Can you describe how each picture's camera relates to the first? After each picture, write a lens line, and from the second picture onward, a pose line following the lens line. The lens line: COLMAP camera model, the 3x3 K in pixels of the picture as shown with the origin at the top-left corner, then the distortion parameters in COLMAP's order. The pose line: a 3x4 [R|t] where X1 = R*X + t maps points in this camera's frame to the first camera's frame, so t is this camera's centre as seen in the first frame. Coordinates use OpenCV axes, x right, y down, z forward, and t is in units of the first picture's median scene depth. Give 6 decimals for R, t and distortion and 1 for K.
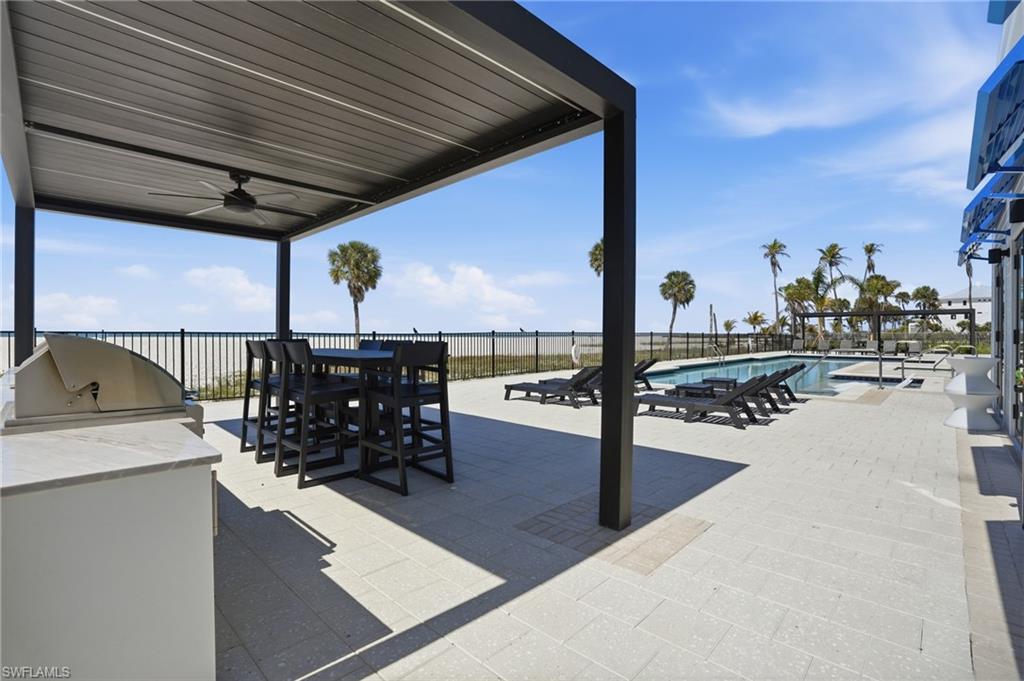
lens RADIAL K [[490.0, 0, 518.0], [0, 490.0, 337.3], [0, 0, 1]] dist [-0.001414, 0.000754]
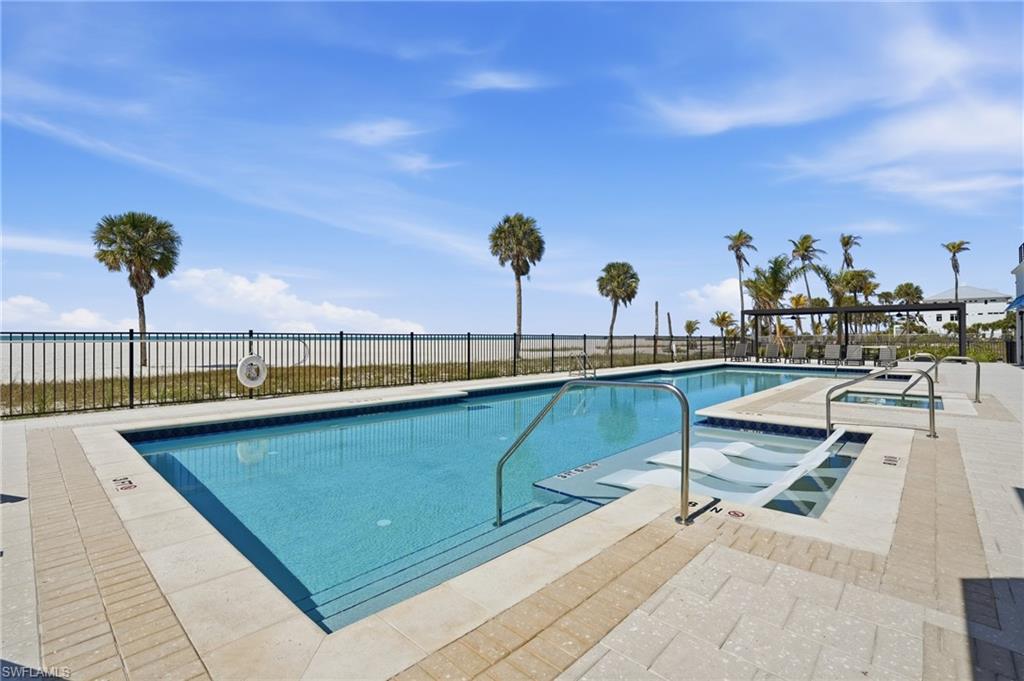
lens RADIAL K [[481.2, 0, 506.2], [0, 481.2, 336.5], [0, 0, 1]] dist [-0.027756, 0.000038]
pose [[0.999824, -0.000926, -0.018748, 0.120698], [0.000782, 0.999970, -0.007648, -0.000574], [0.018754, 0.007632, 0.999795, 0.133979]]
